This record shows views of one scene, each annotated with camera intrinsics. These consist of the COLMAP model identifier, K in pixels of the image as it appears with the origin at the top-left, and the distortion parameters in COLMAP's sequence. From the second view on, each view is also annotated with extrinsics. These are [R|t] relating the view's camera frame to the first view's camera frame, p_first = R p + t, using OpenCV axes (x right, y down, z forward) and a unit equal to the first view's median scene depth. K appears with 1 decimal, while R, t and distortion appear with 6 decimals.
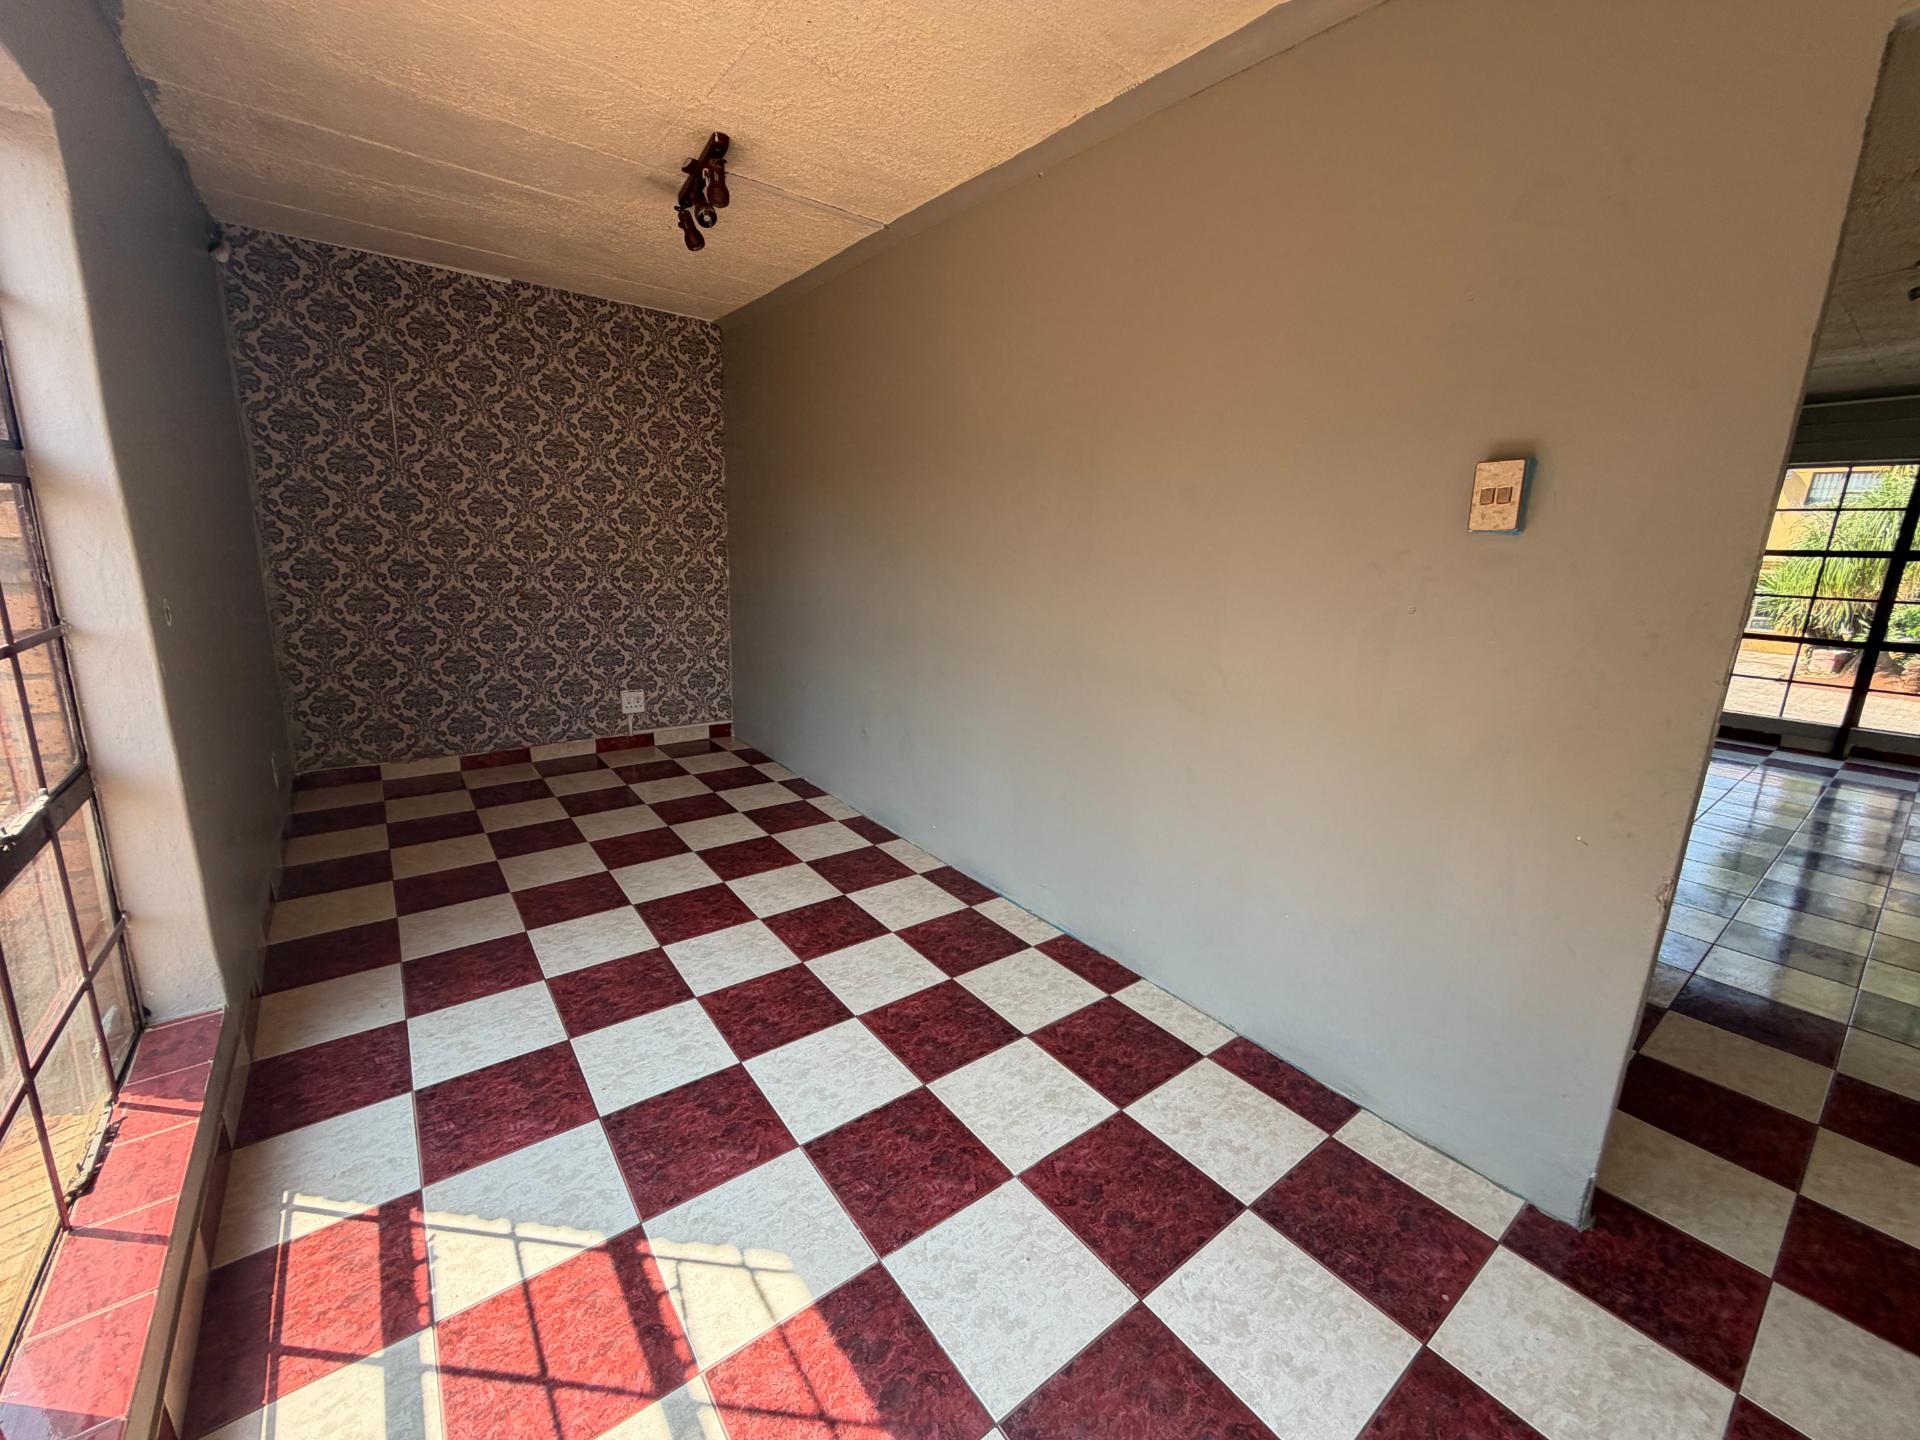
lens RADIAL K [[767.6, 0, 952.6], [0, 767.6, 715.3], [0, 0, 1]] dist [0.001583, -0.000287]
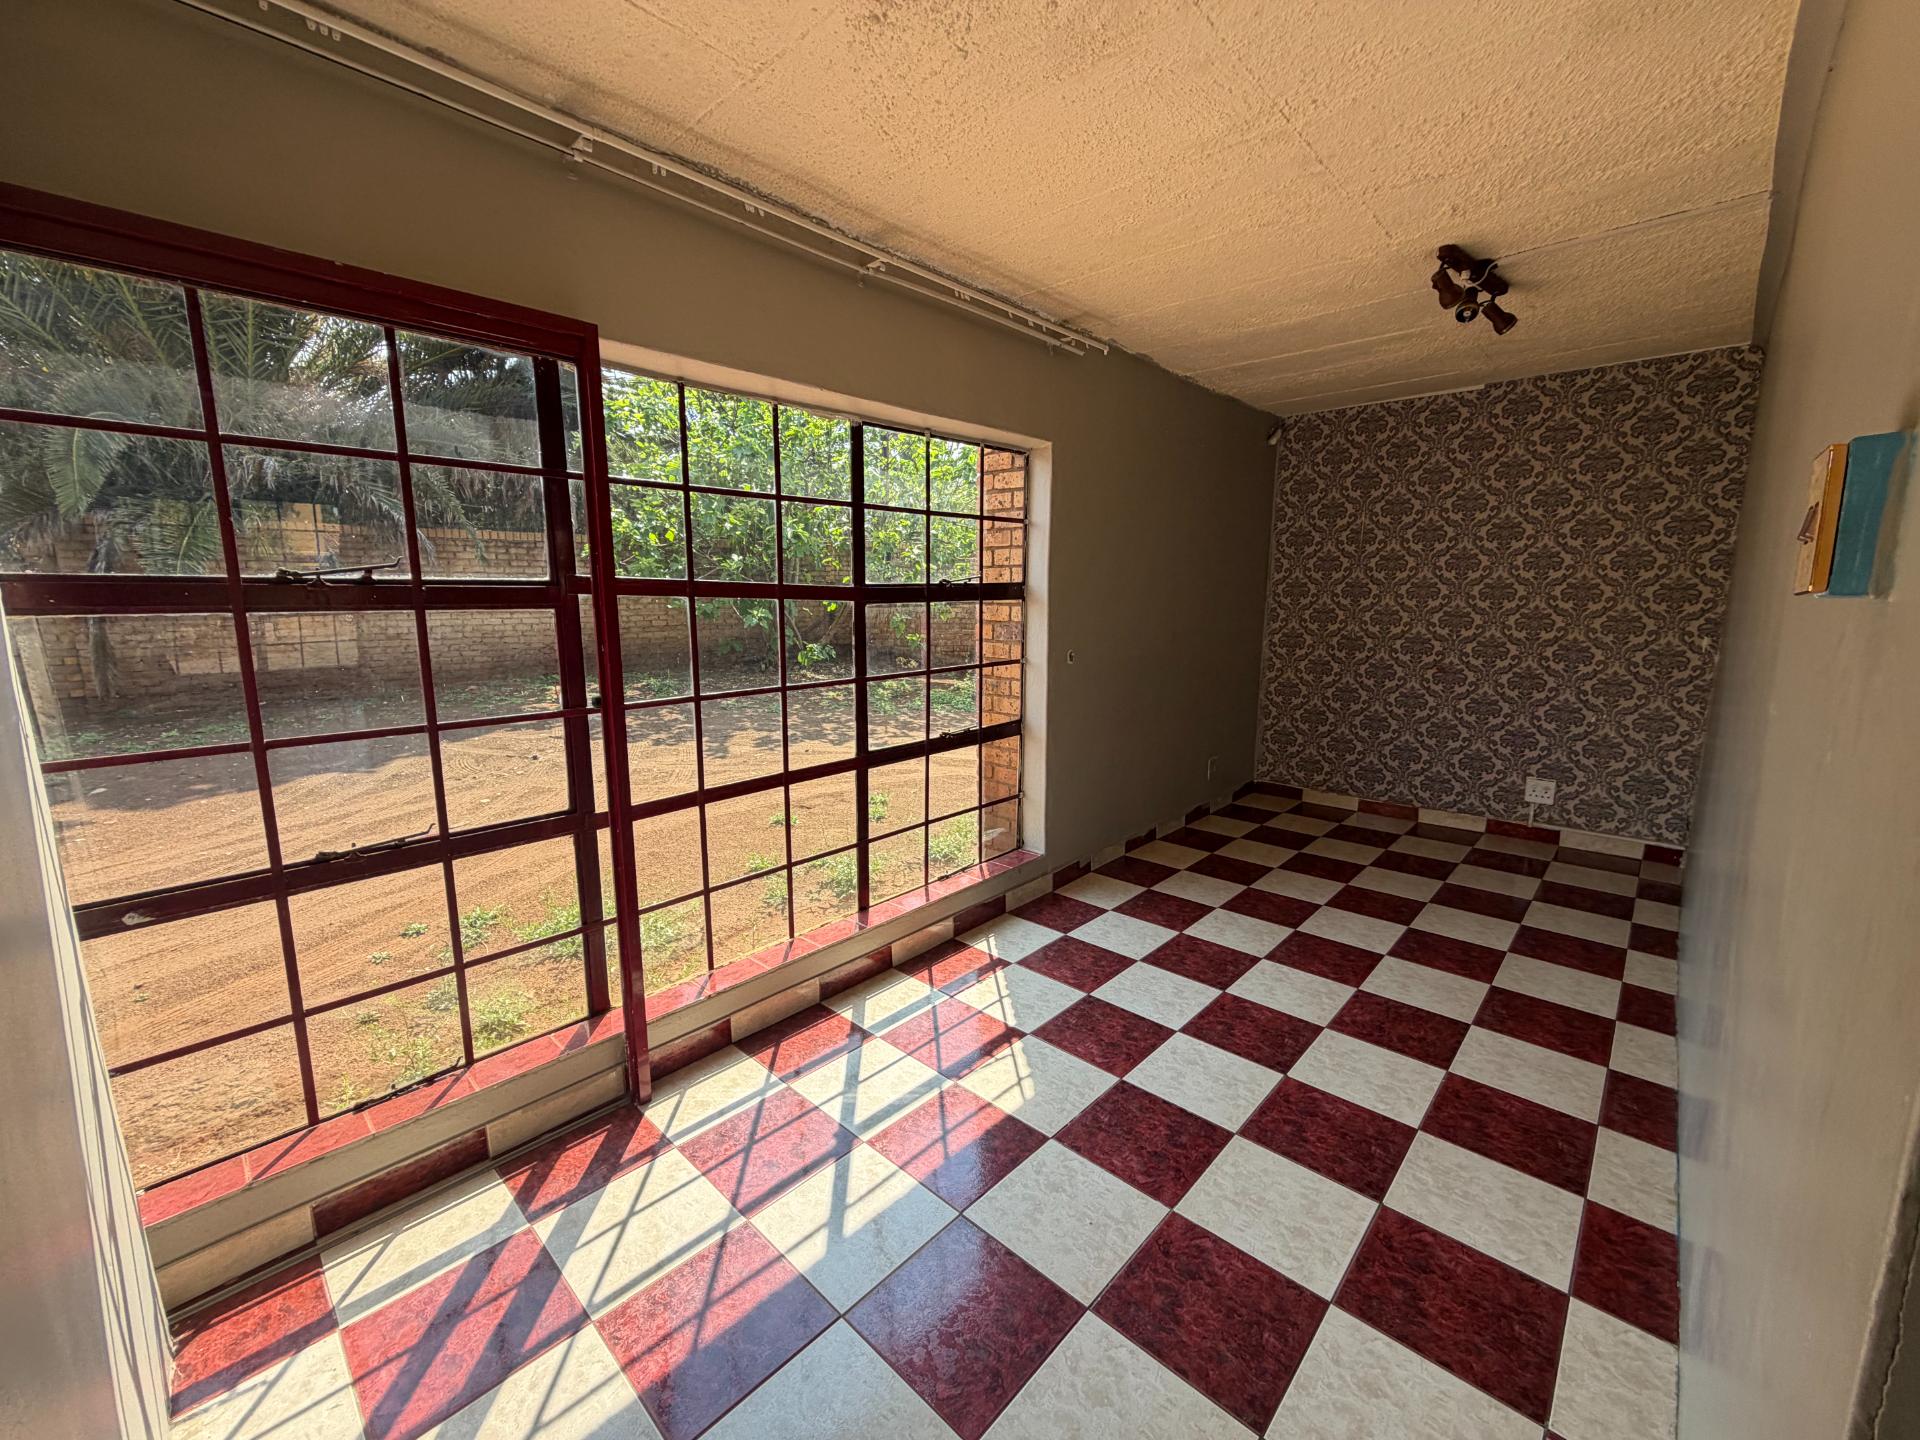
lens RADIAL K [[767.6, 0, 952.6], [0, 767.6, 715.3], [0, 0, 1]] dist [0.001583, -0.000287]
pose [[0.160654, 0.116846, -0.980070, 0.559414], [-0.211496, 0.973979, 0.081451, -0.049660], [0.964085, 0.194195, 0.181186, 0.214923]]
